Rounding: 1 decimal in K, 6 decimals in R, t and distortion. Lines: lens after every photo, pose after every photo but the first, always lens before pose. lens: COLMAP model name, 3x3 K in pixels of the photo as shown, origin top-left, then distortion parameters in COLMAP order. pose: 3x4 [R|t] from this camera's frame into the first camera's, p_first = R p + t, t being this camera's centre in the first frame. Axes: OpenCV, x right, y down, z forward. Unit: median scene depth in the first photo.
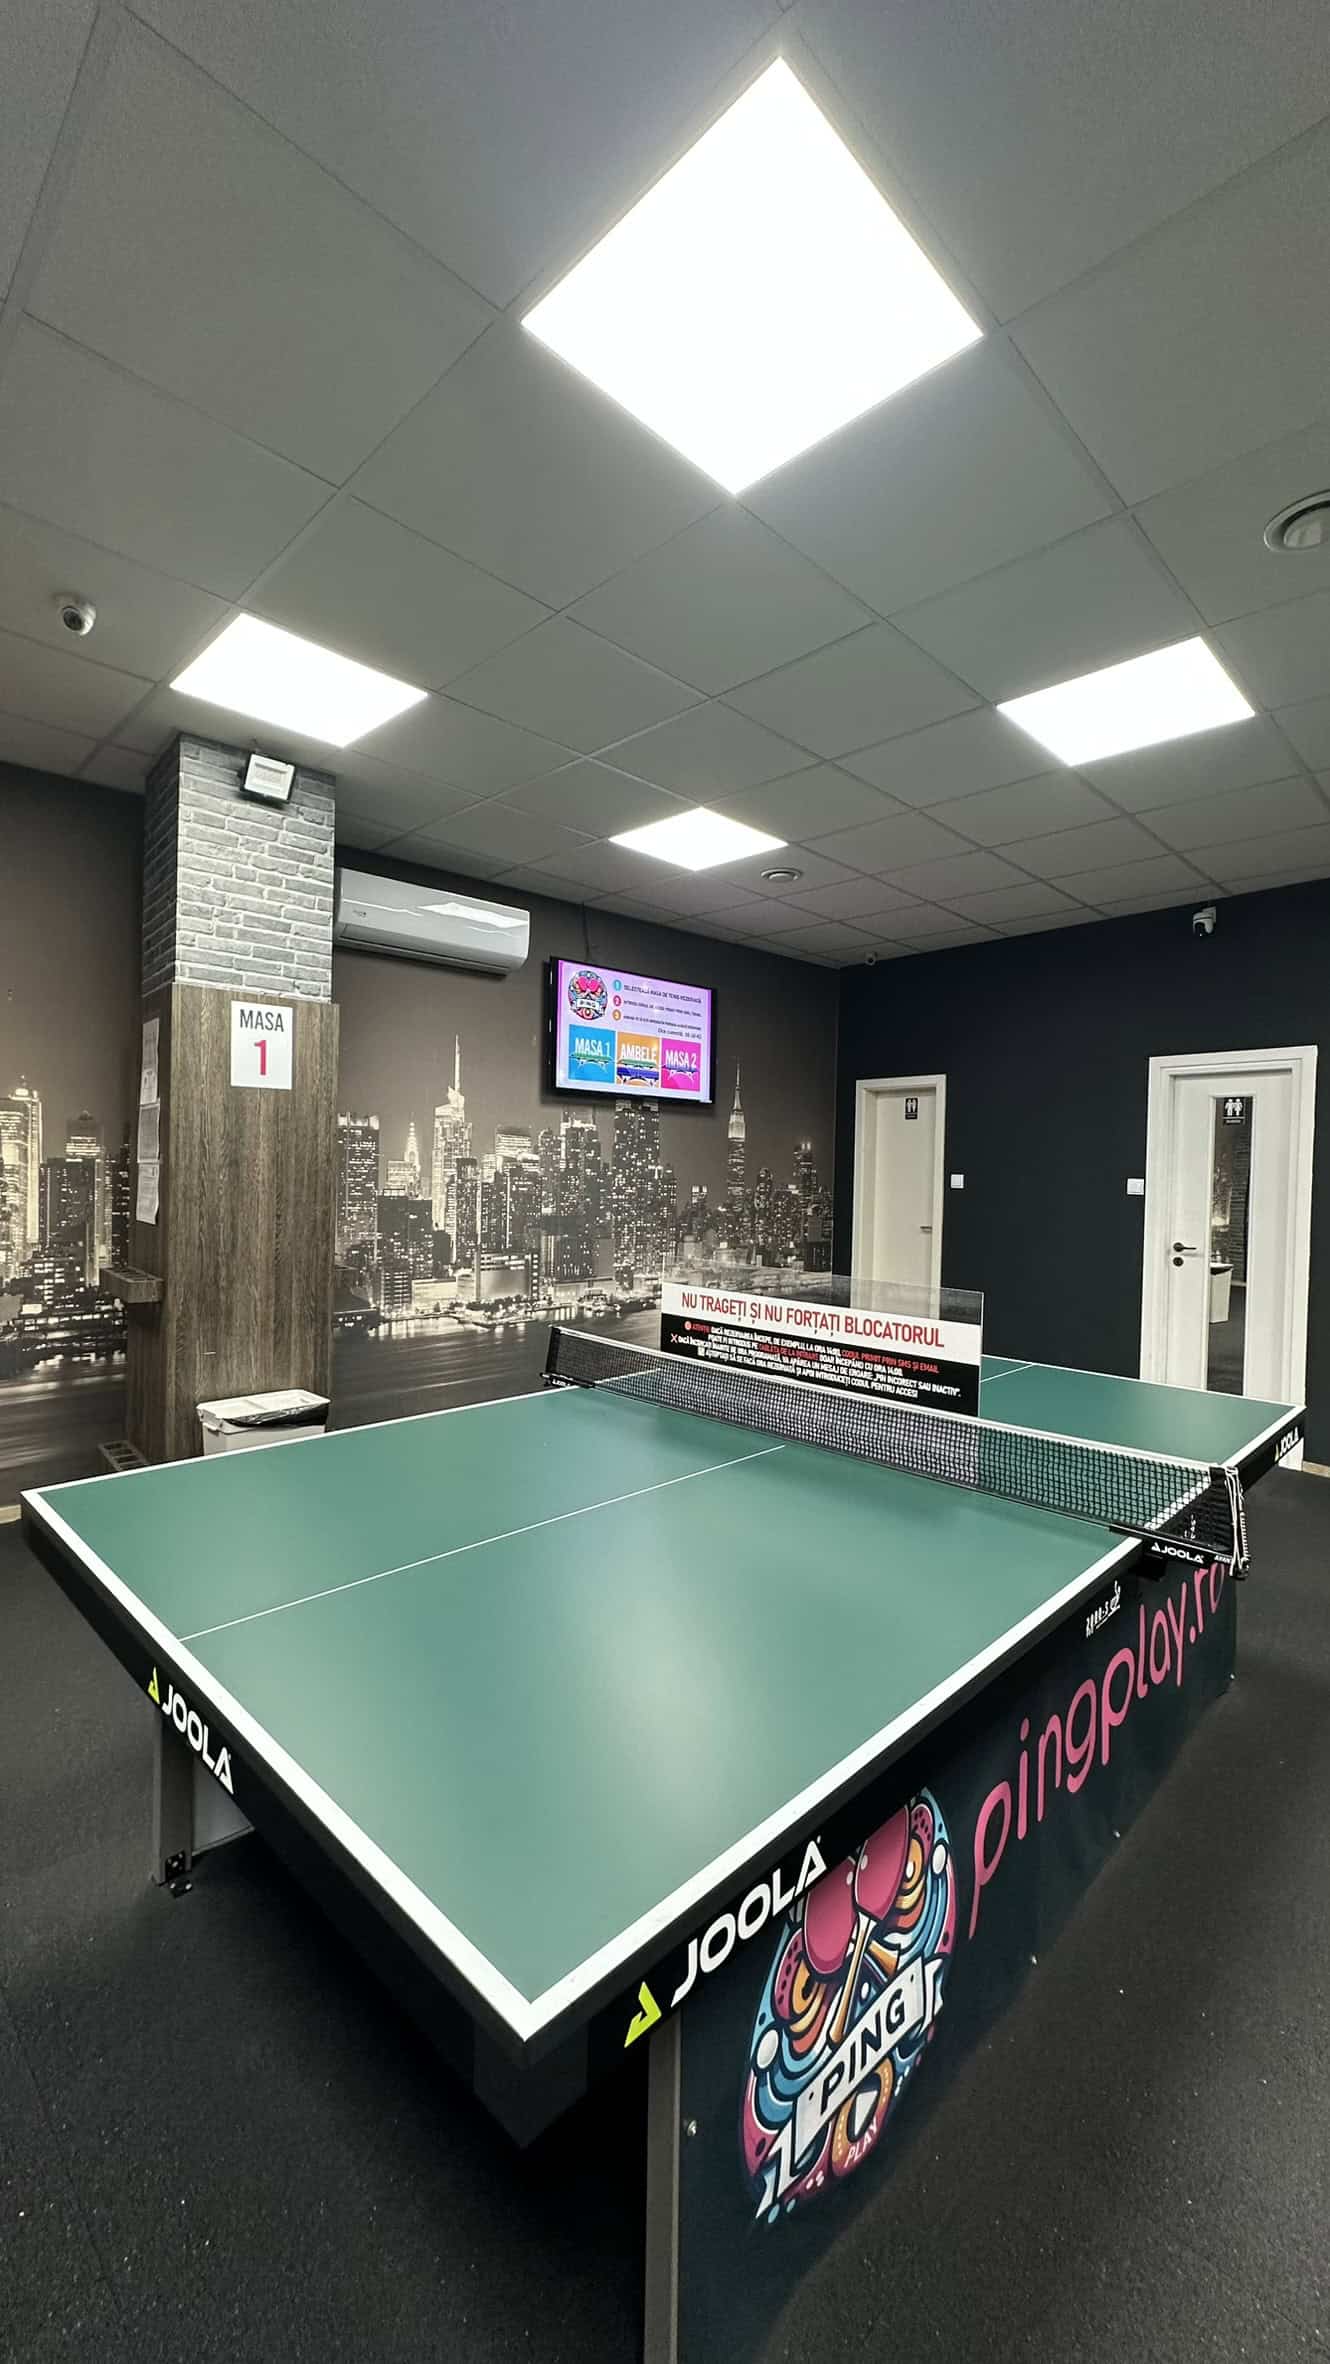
lens RADIAL K [[934.8, 0, 651.3], [0, 934.8, 1192.6], [0, 0, 1]] dist [-0.003253, -0.000267]
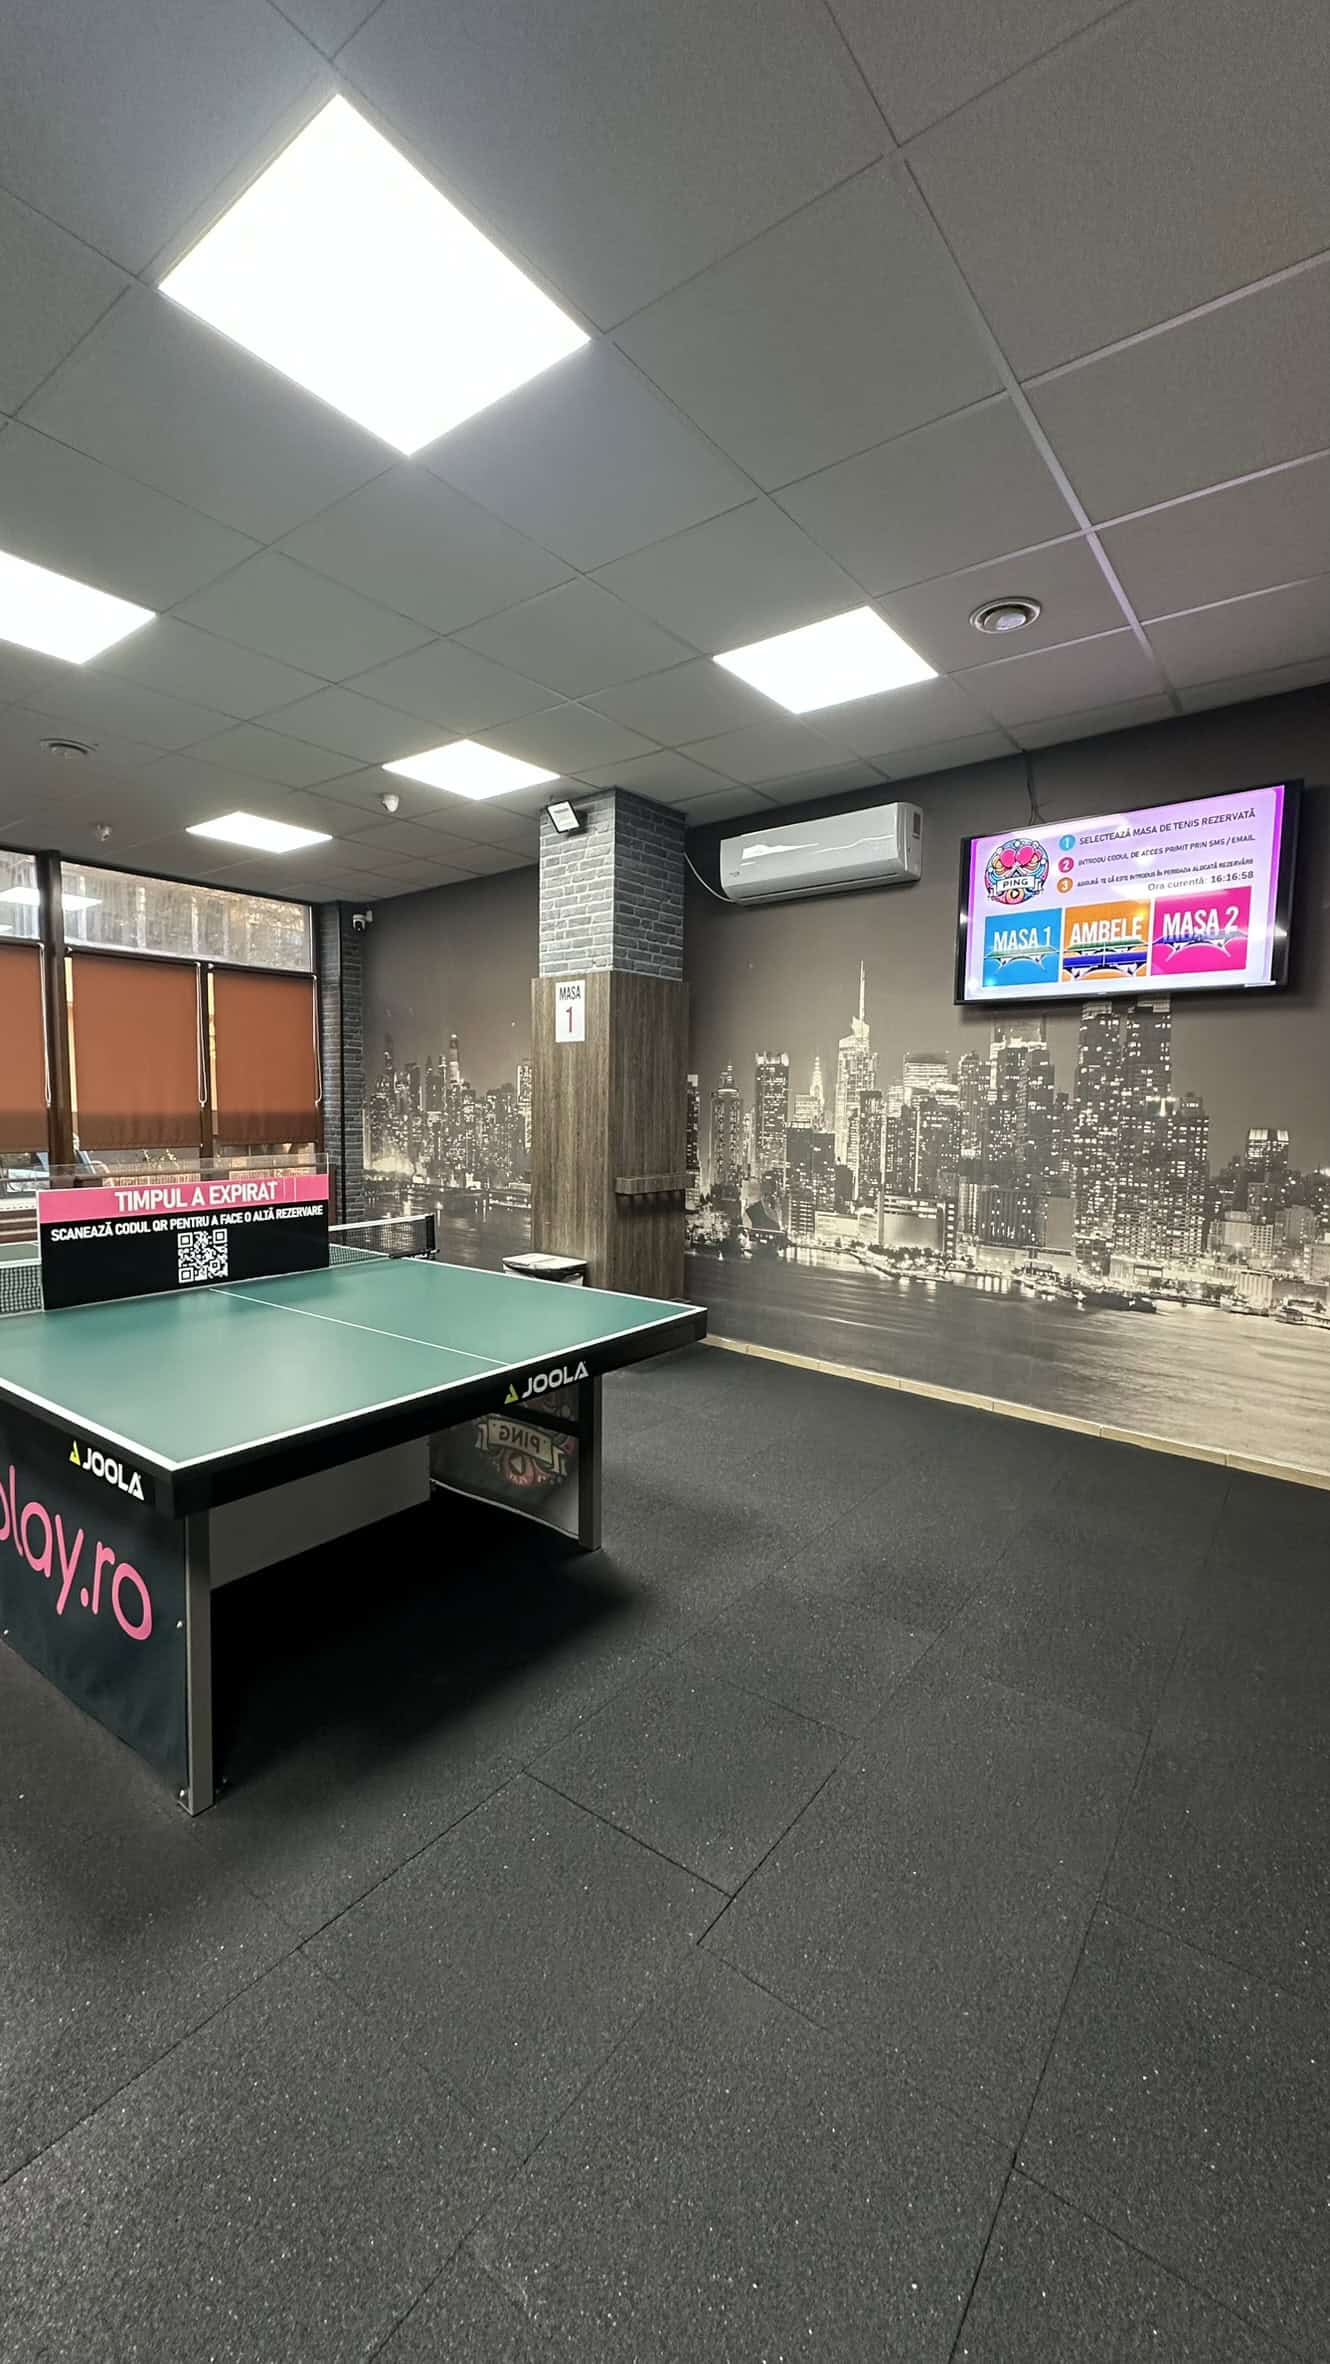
lens RADIAL K [[934.8, 0, 674.5], [0, 934.8, 1192.1], [0, 0, 1]] dist [-0.003253, -0.000267]
pose [[0.146293, 0.075067, -0.986389, 0.713589], [-0.039159, 0.996775, 0.070049, 0.006695], [0.988466, 0.028379, 0.148761, 0.670805]]
